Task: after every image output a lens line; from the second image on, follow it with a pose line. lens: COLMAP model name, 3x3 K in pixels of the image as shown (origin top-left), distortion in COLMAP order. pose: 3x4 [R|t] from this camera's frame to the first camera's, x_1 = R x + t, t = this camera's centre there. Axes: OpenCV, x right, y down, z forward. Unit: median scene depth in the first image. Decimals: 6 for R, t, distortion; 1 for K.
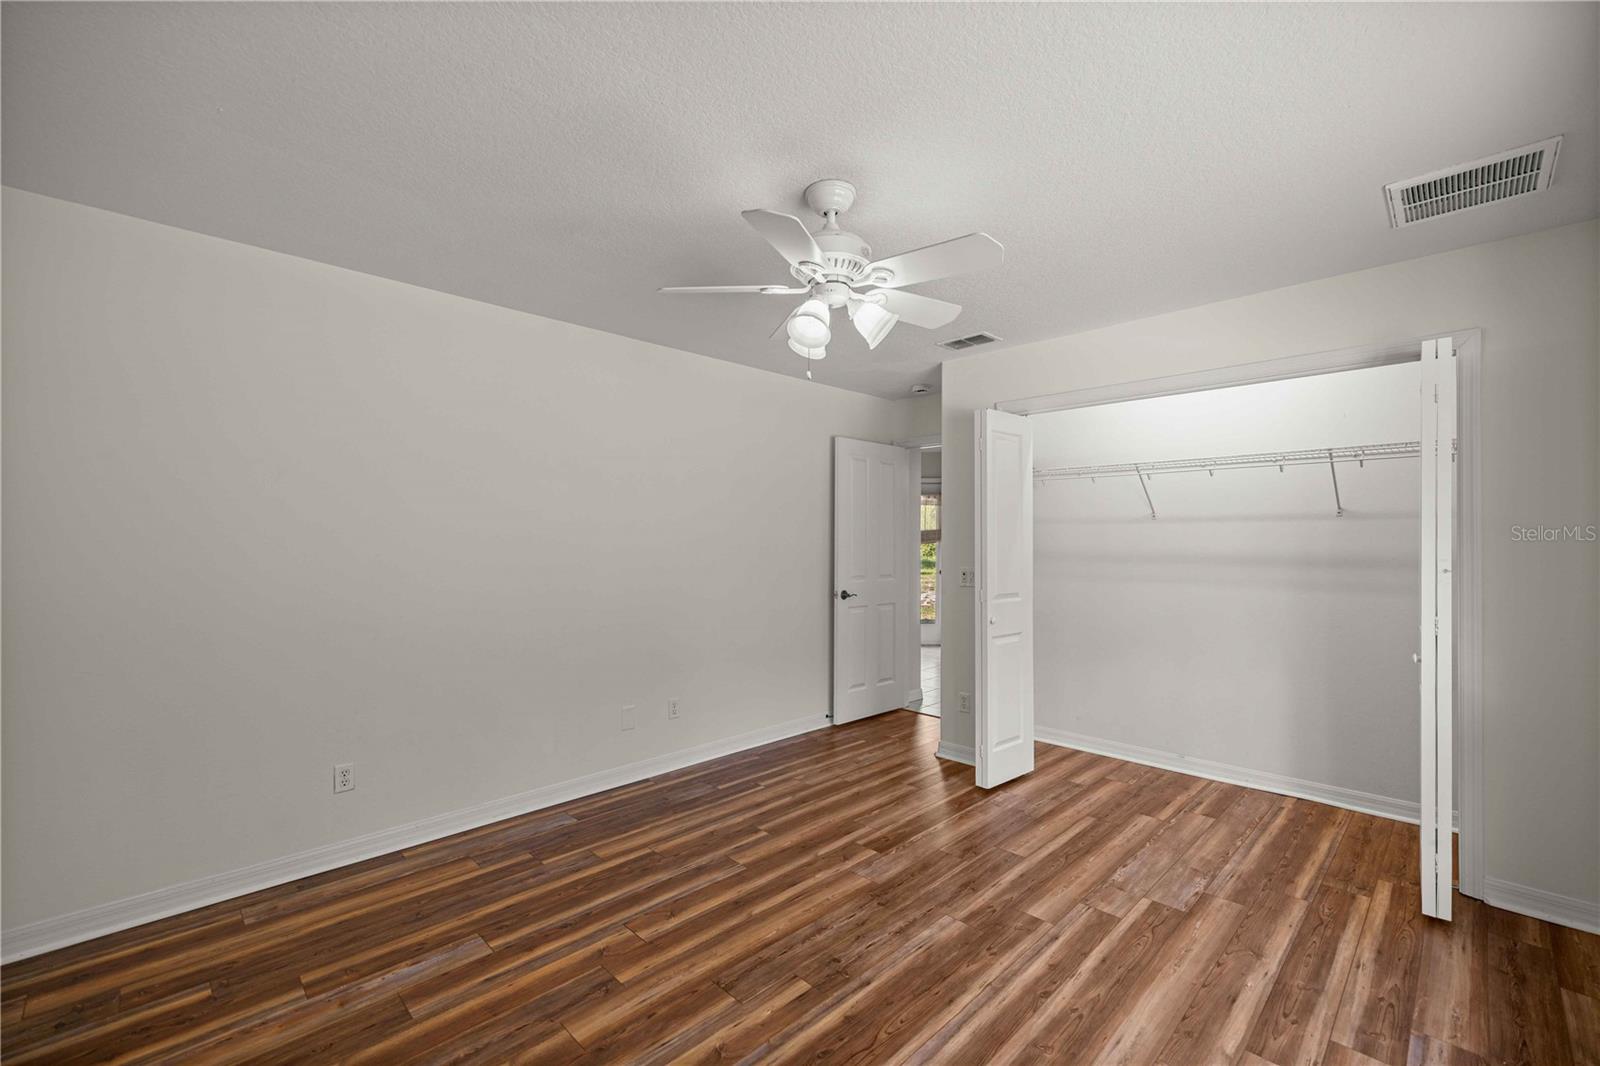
lens RADIAL K [[683.4, 0, 800.3], [0, 683.4, 536.6], [0, 0, 1]] dist [-0.015771, 0.000003]
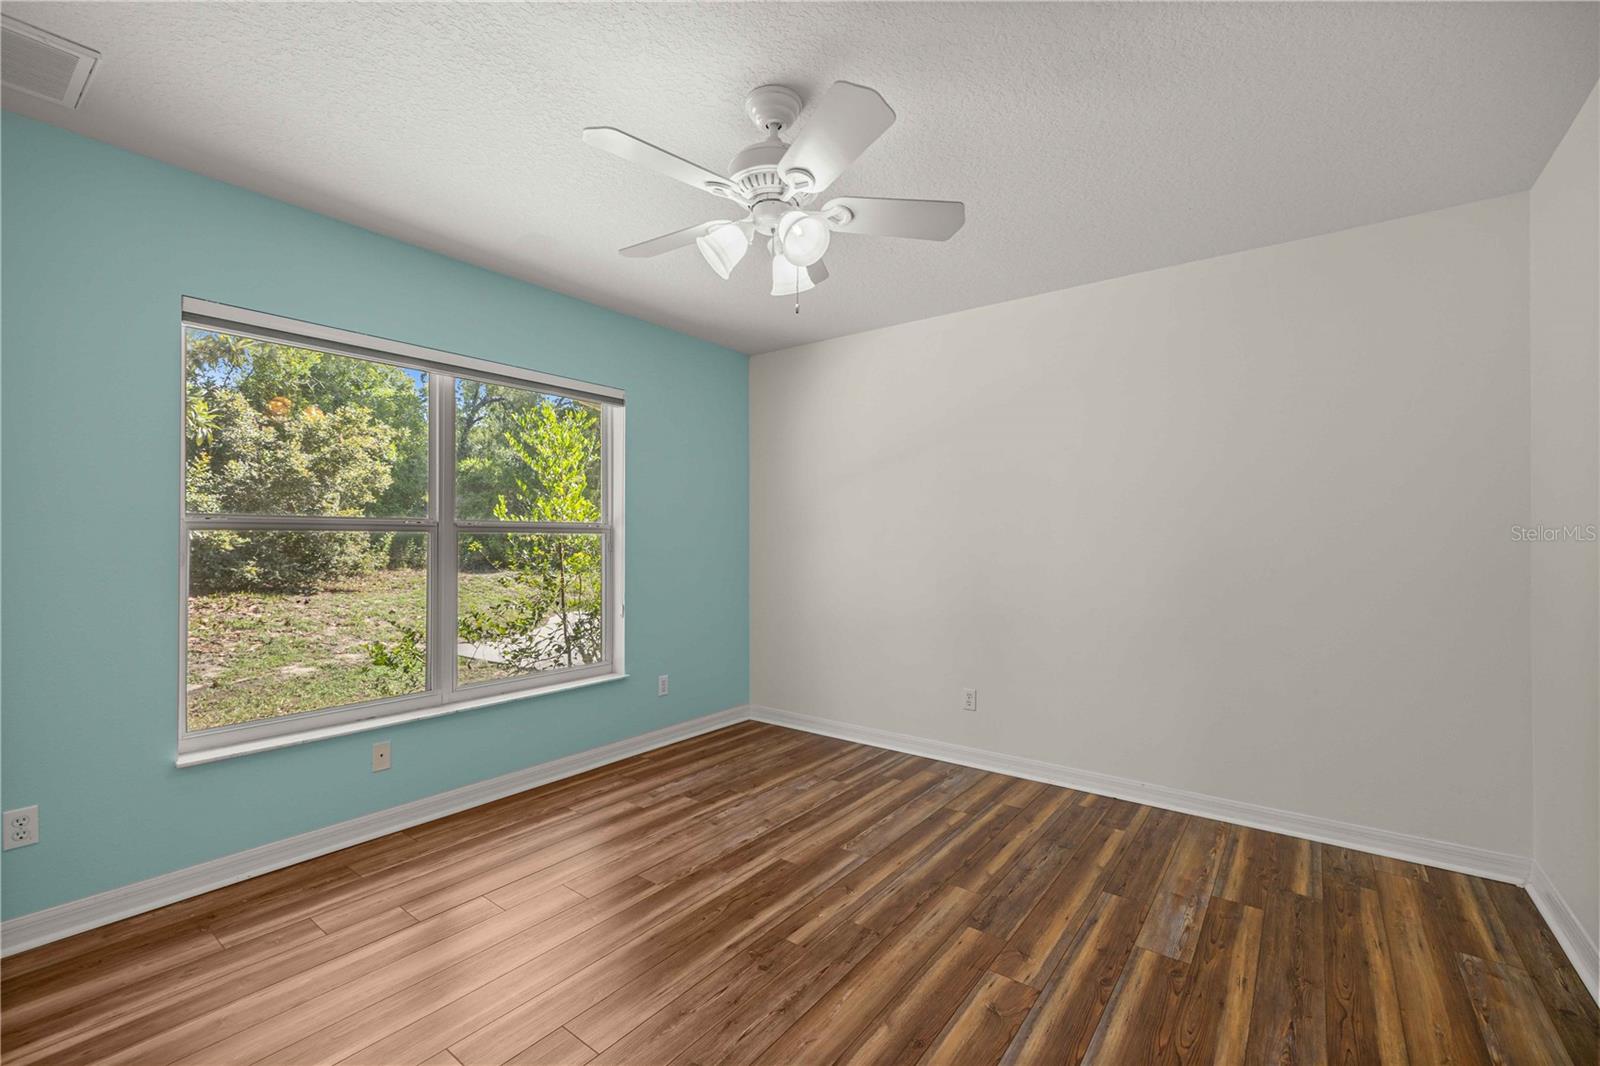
lens RADIAL K [[683.4, 0, 800.3], [0, 683.4, 533.4], [0, 0, 1]] dist [-0.015771, 0.000003]
pose [[-0.990908, -0.006471, -0.134389, 0.128560], [-0.005547, 0.999958, -0.007255, 0.063176], [0.134430, -0.006444, -0.990902, 1.904403]]
